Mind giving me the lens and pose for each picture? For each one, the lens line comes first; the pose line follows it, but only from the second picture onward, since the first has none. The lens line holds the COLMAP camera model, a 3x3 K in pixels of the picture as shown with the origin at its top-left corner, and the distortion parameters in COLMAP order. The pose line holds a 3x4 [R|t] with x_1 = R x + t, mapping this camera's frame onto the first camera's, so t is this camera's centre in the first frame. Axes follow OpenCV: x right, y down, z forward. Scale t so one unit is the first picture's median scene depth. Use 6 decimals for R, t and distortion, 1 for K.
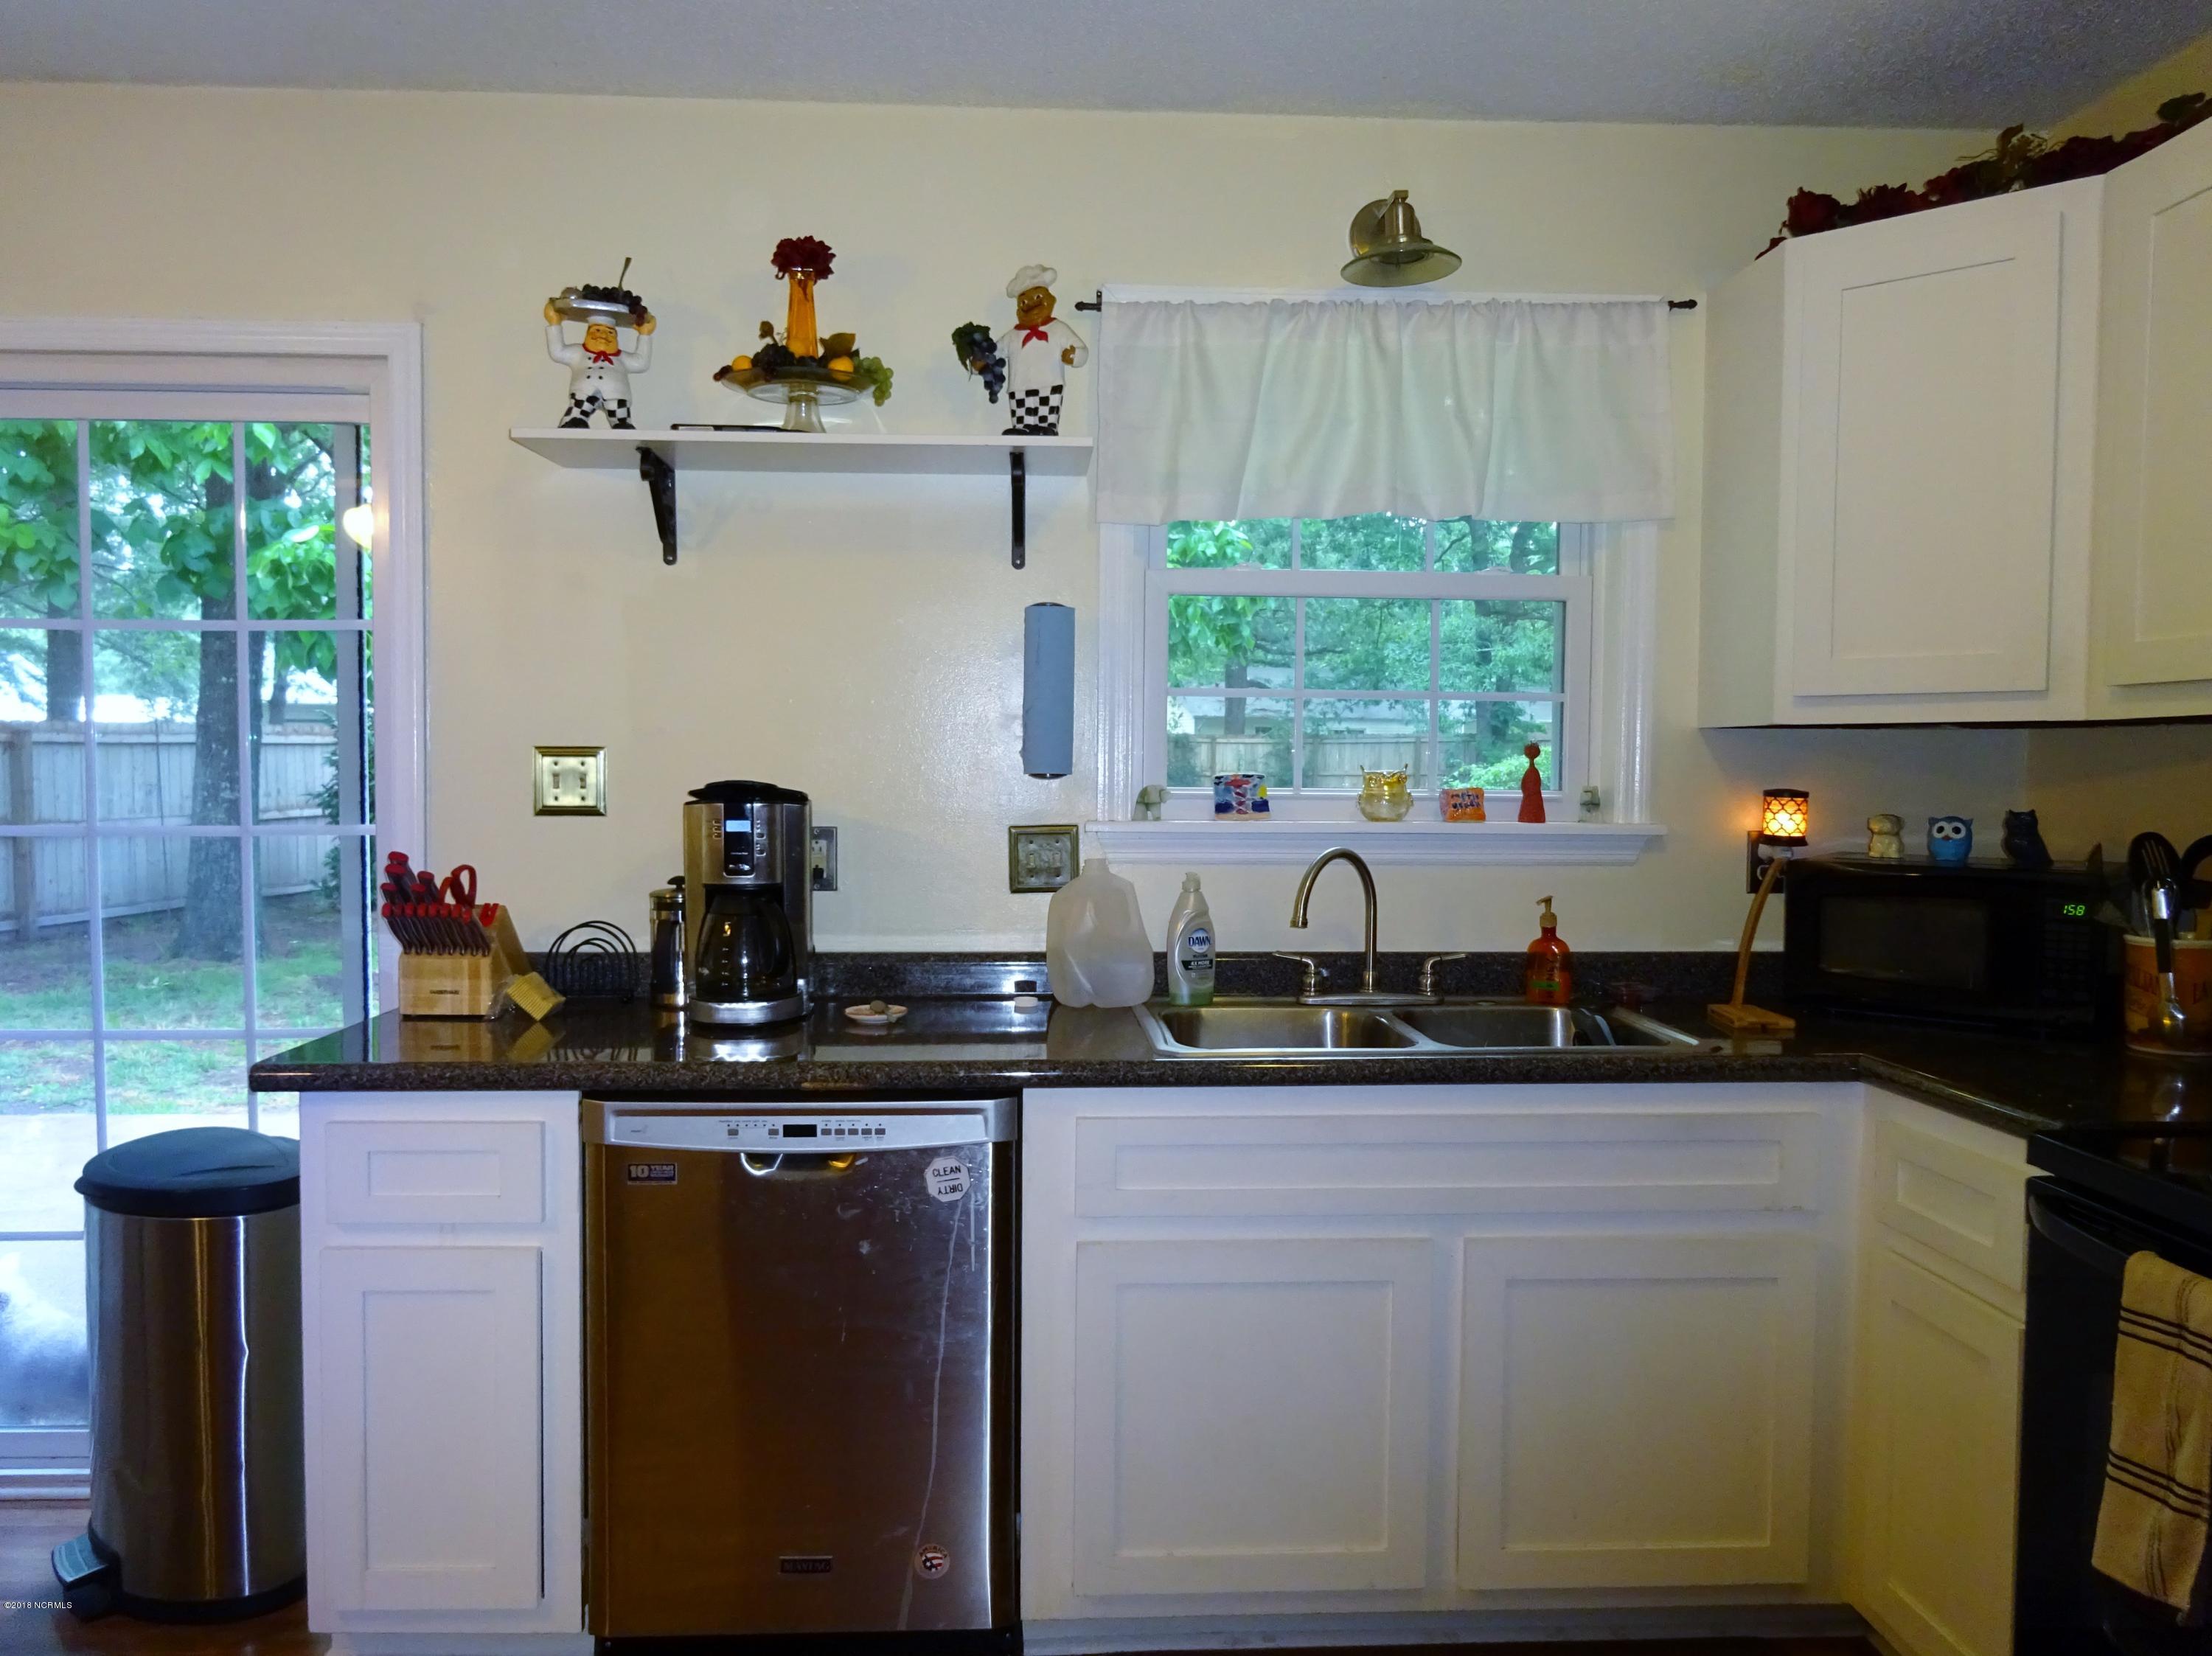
lens RADIAL K [[1602.7, 0, 1106.0], [0, 1602.7, 828.0], [0, 0, 1]] dist [-0.001928, -0.036423]
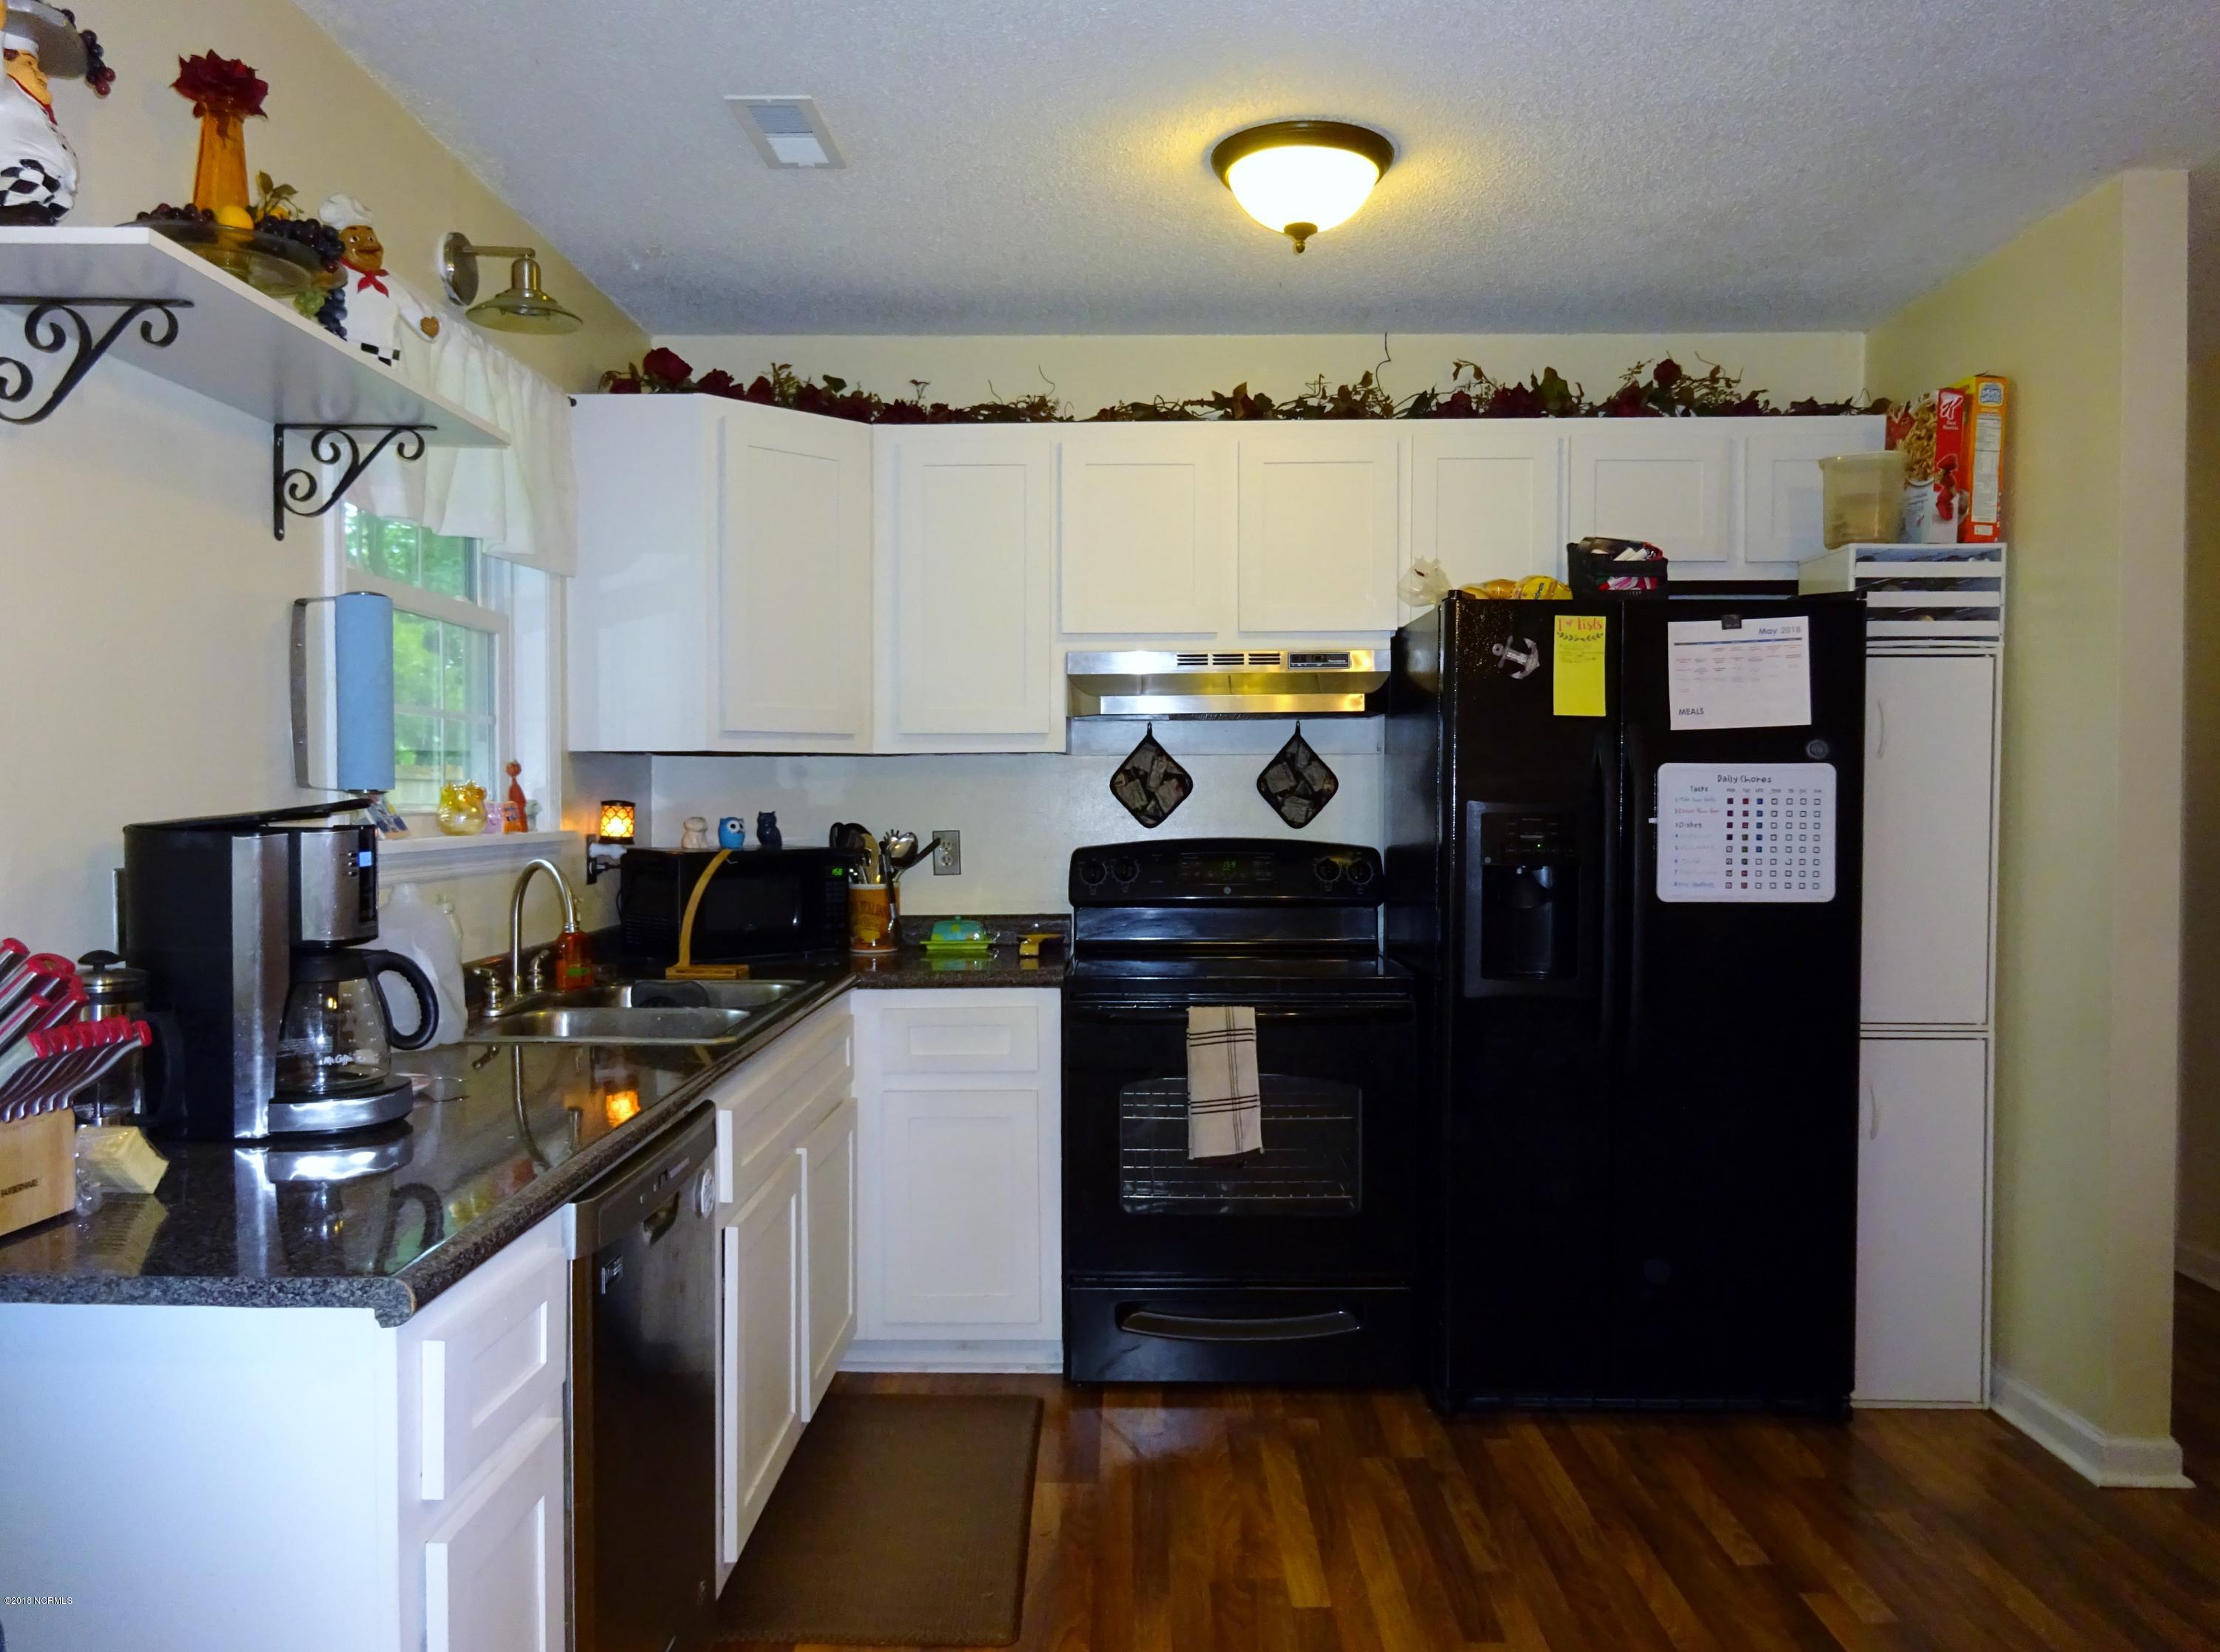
lens RADIAL K [[1624.4, 0, 1110.0], [0, 1624.4, 826.0], [0, 0, 1]] dist [0.000675, 0.000024]
pose [[0.059043, -0.025517, 0.997929, -0.918296], [0.035723, 0.999087, 0.023433, -0.021279], [-0.997616, 0.034266, 0.059901, 0.568930]]
